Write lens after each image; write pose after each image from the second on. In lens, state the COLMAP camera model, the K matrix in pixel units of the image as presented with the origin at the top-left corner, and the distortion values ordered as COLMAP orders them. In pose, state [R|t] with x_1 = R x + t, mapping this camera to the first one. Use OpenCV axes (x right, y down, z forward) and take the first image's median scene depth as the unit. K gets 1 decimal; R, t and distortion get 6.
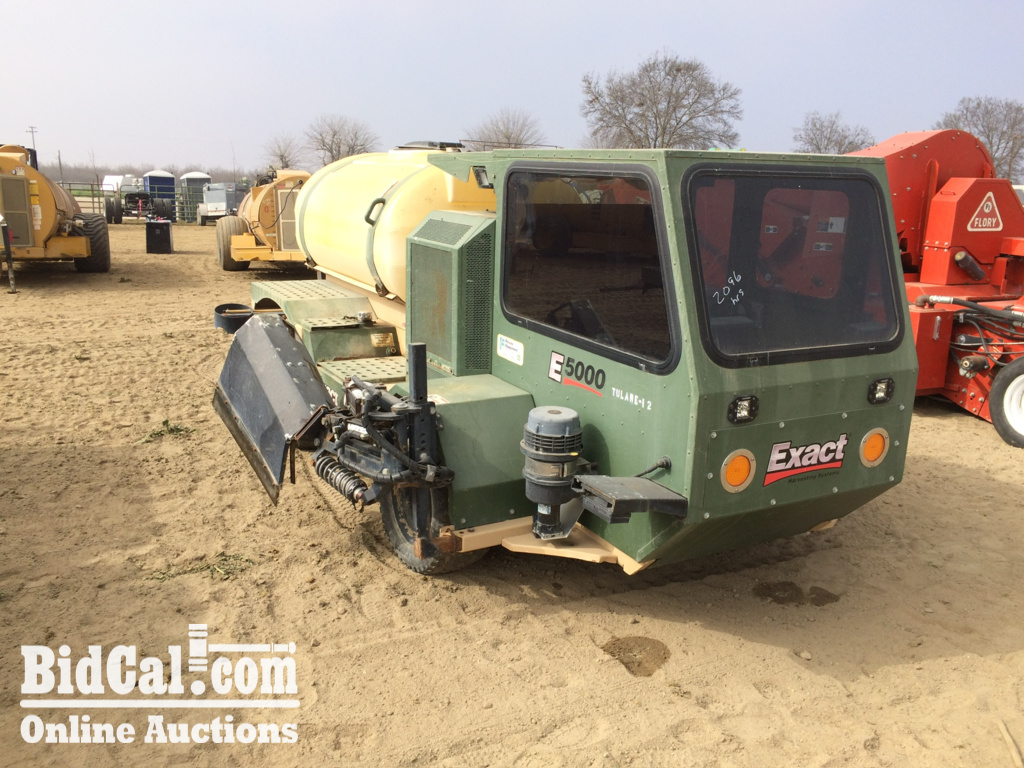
lens RADIAL K [[879.6, 0, 512.0], [0, 879.6, 384.0], [0, 0, 1]] dist [0.072173, -0.095803]
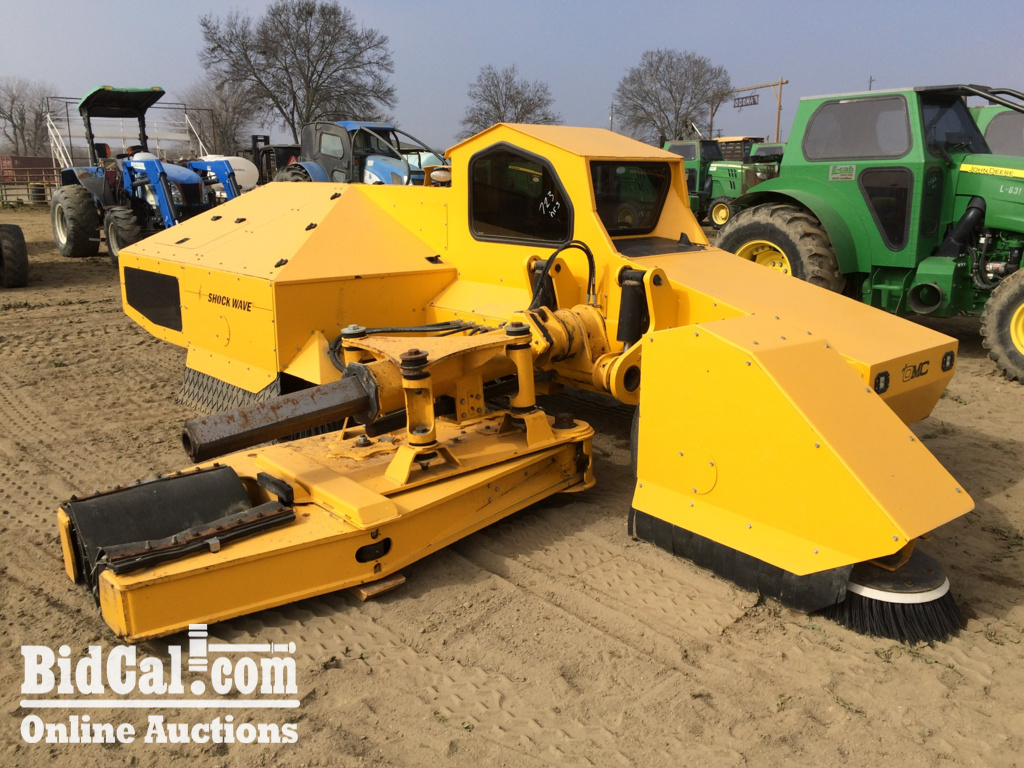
lens RADIAL K [[885.9, 0, 512.0], [0, 885.9, 384.0], [0, 0, 1]] dist [0.080293, -0.091609]
pose [[0.972108, -0.083195, 0.219284, 0.152746], [0.076219, 0.996284, 0.040100, -0.016881], [-0.221805, -0.022268, 0.974837, 0.102835]]
